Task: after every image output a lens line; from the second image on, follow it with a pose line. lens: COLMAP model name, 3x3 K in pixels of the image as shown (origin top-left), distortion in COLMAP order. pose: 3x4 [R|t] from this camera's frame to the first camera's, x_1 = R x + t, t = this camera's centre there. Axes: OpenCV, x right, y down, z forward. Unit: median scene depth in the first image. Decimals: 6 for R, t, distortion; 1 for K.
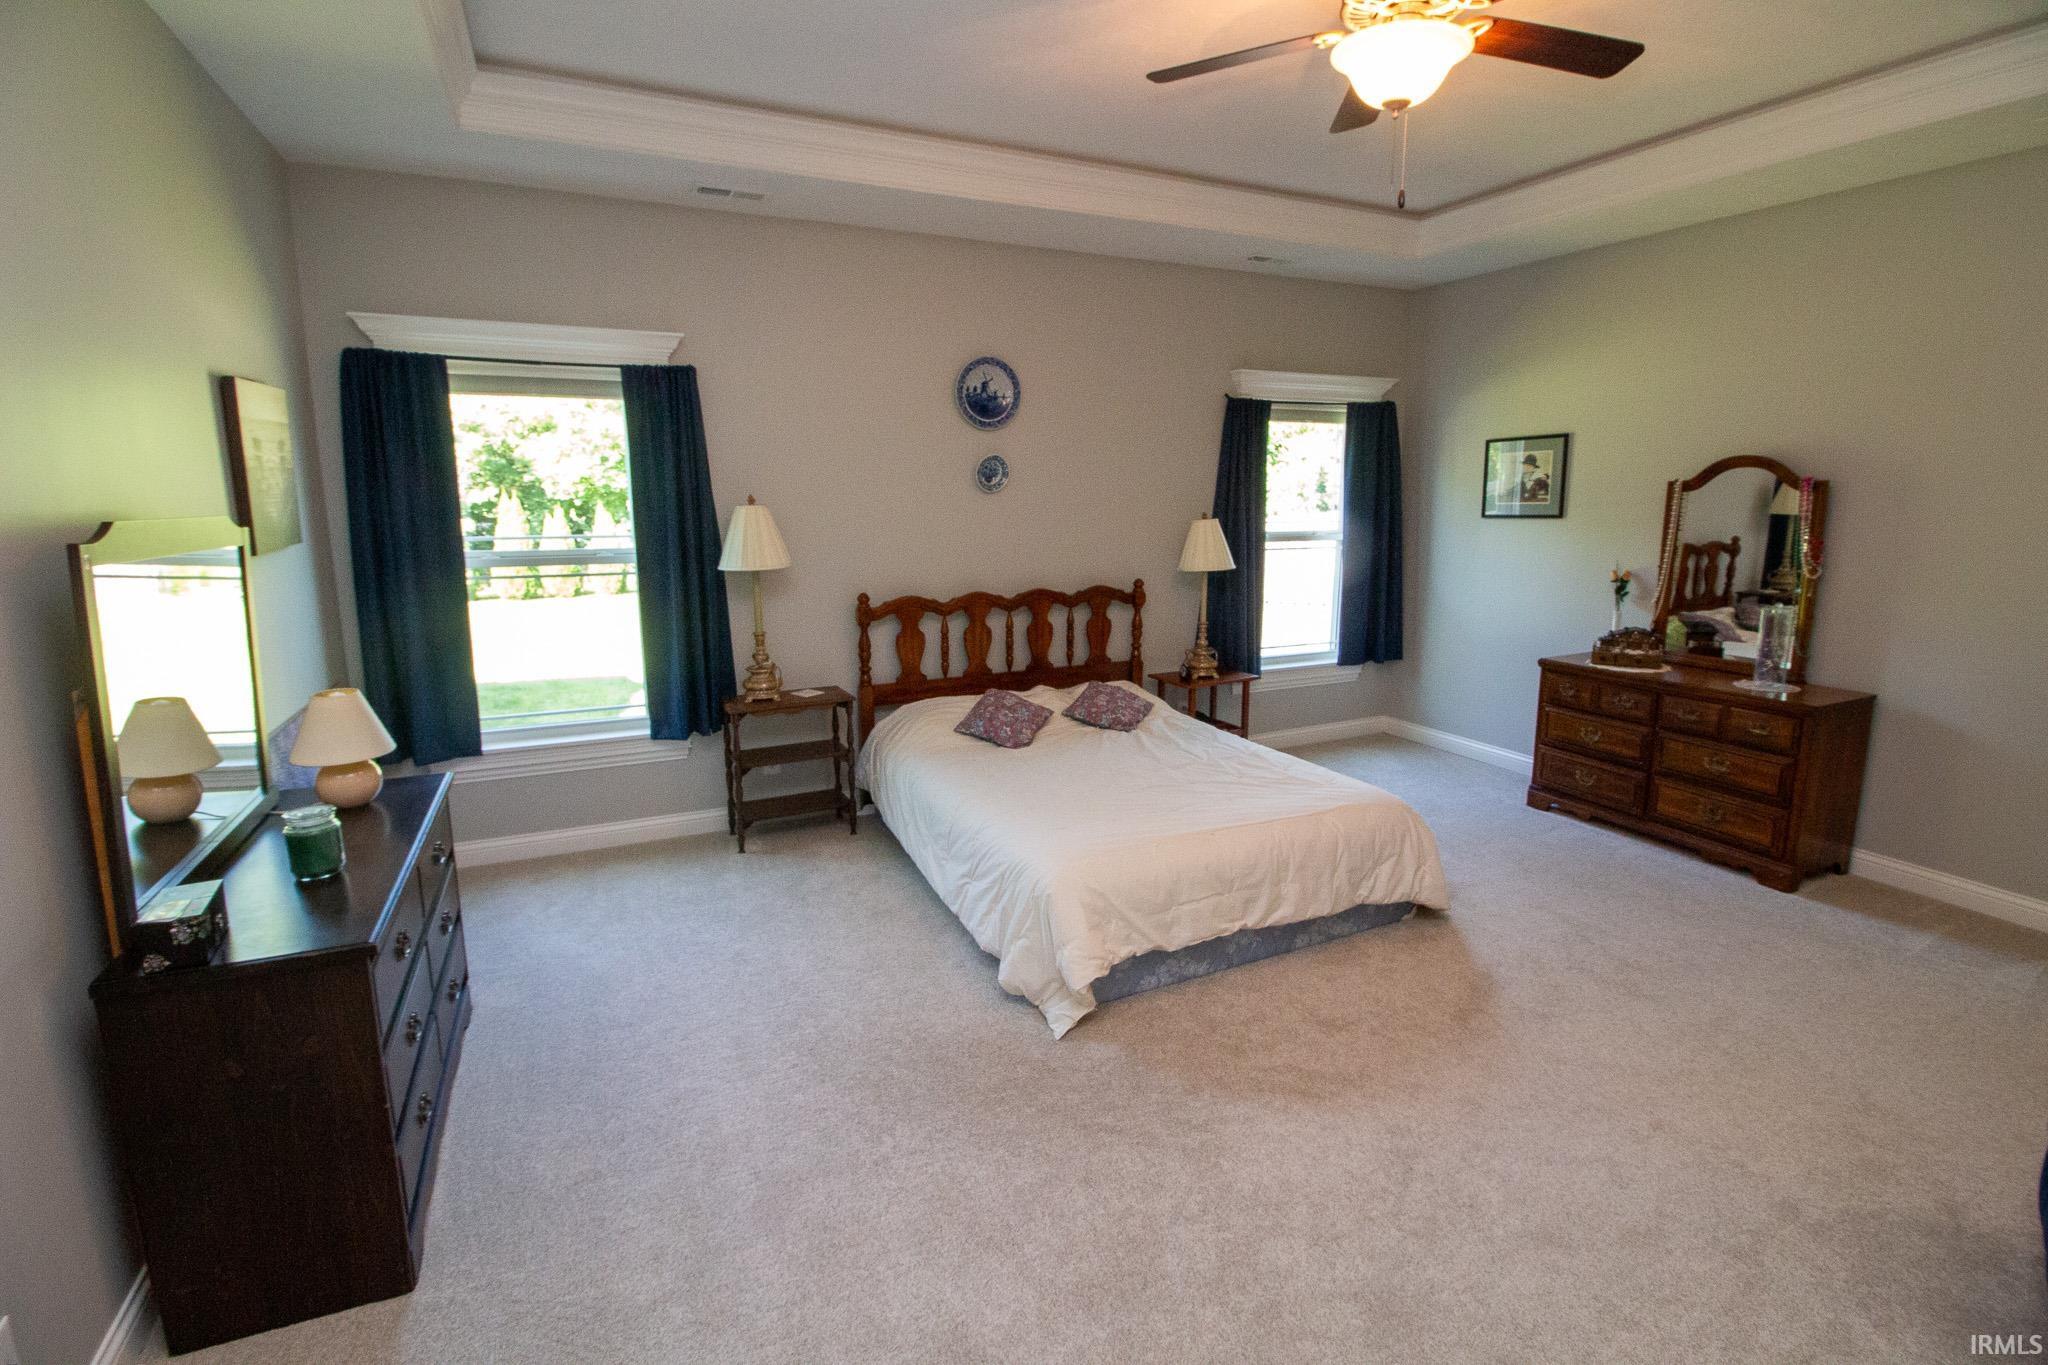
lens RADIAL K [[944.1, 0, 1030.8], [0, 944.1, 663.7], [0, 0, 1]] dist [-0.000315, -0.011288]
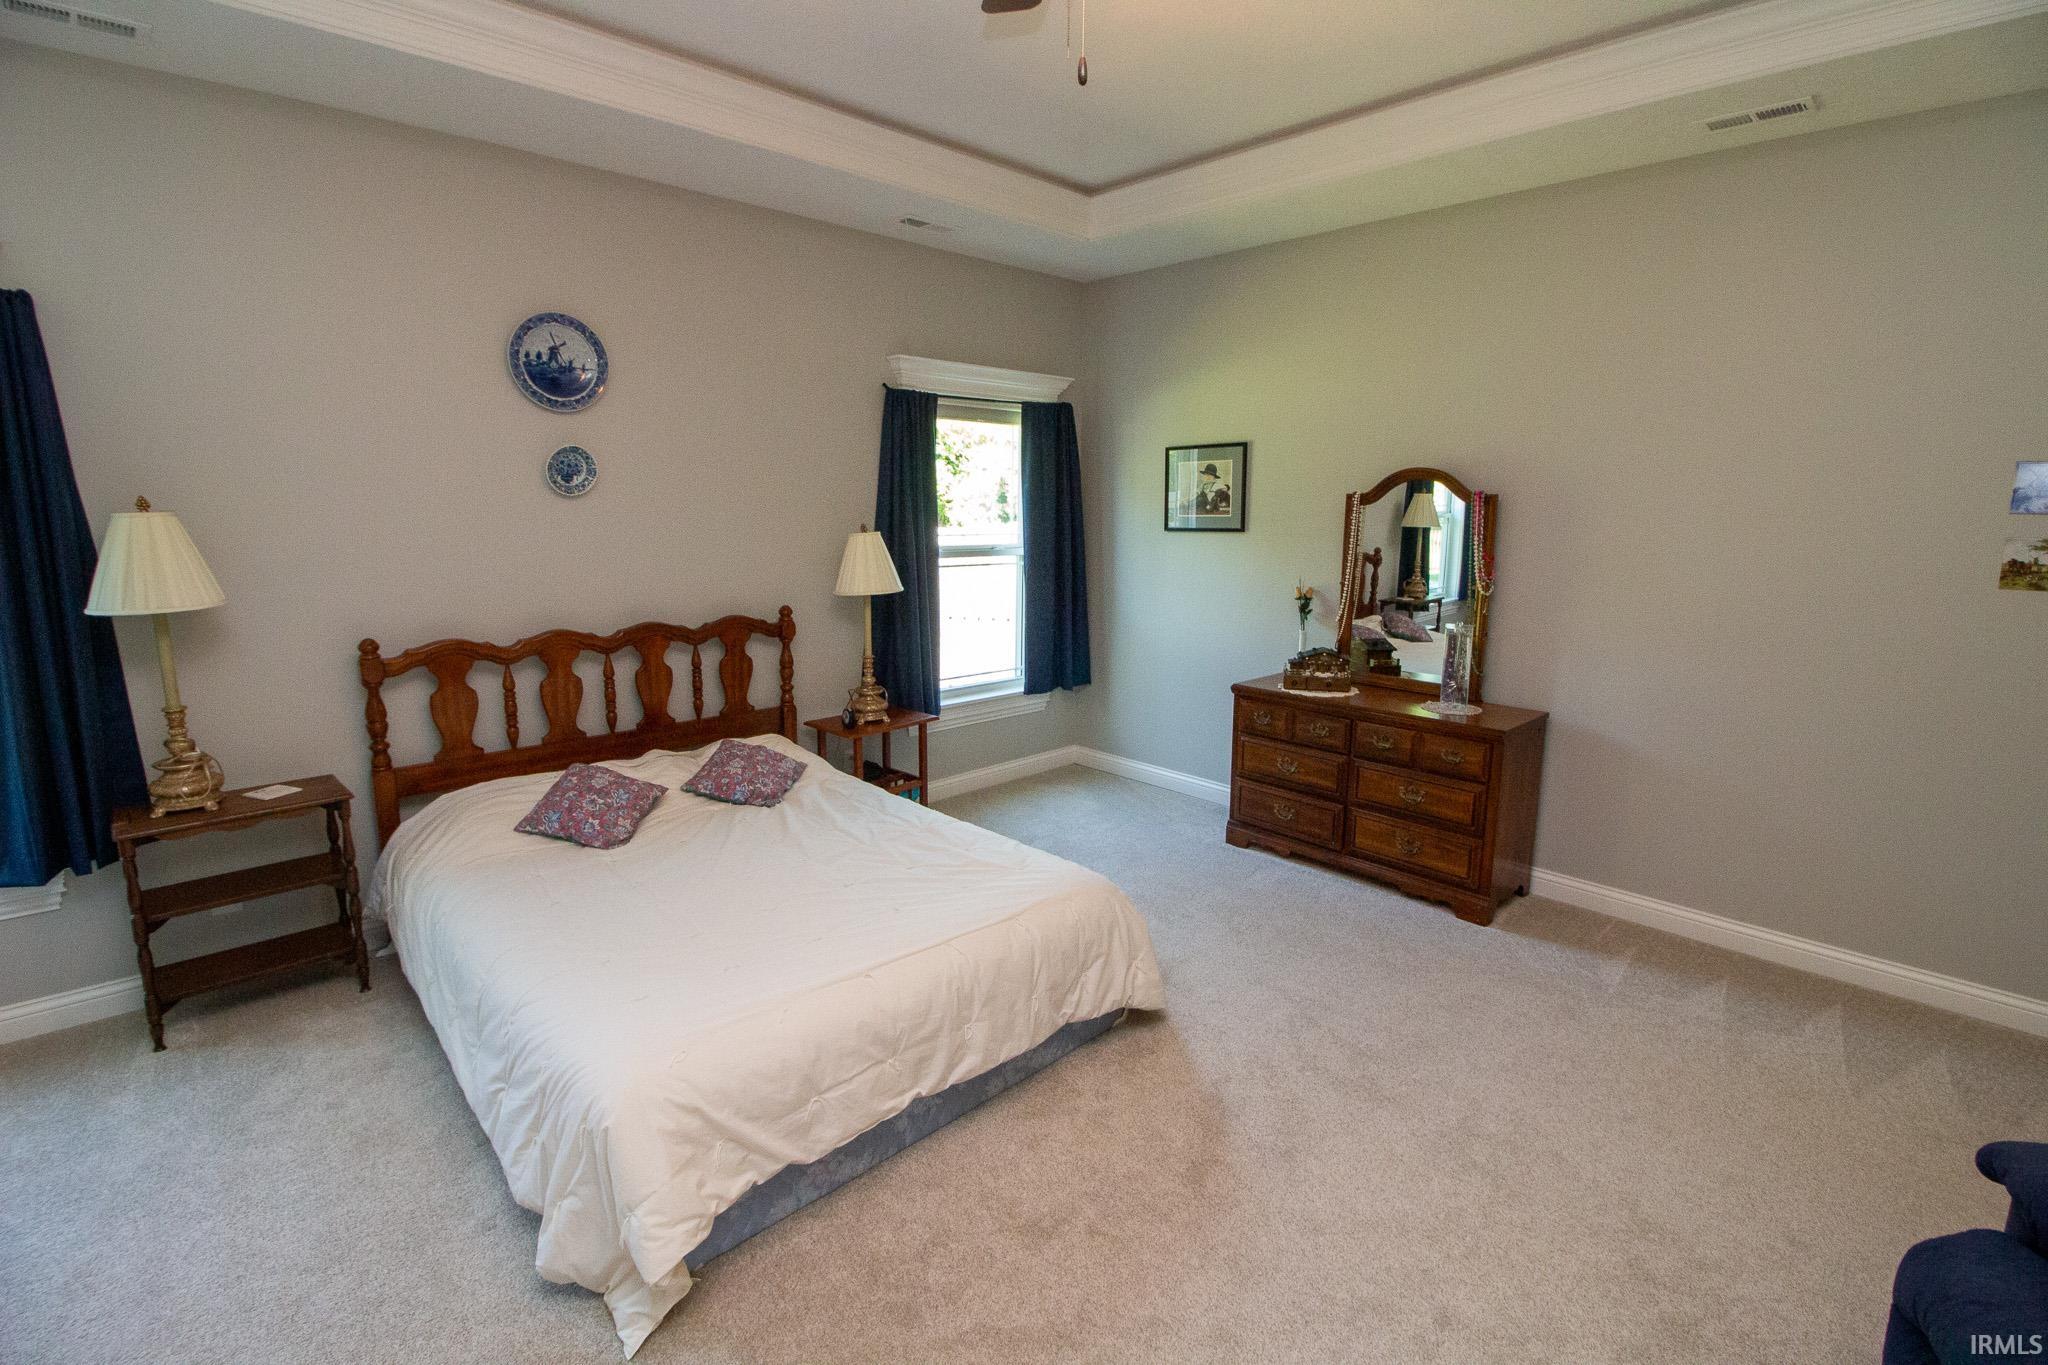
lens RADIAL K [[944.1, 0, 1030.8], [0, 944.1, 663.7], [0, 0, 1]] dist [-0.000315, -0.011288]
pose [[0.948198, -0.041611, 0.314942, 0.065012], [0.044476, 0.999009, -0.001911, -0.033640], [-0.314551, 0.015820, 0.949109, 0.192021]]
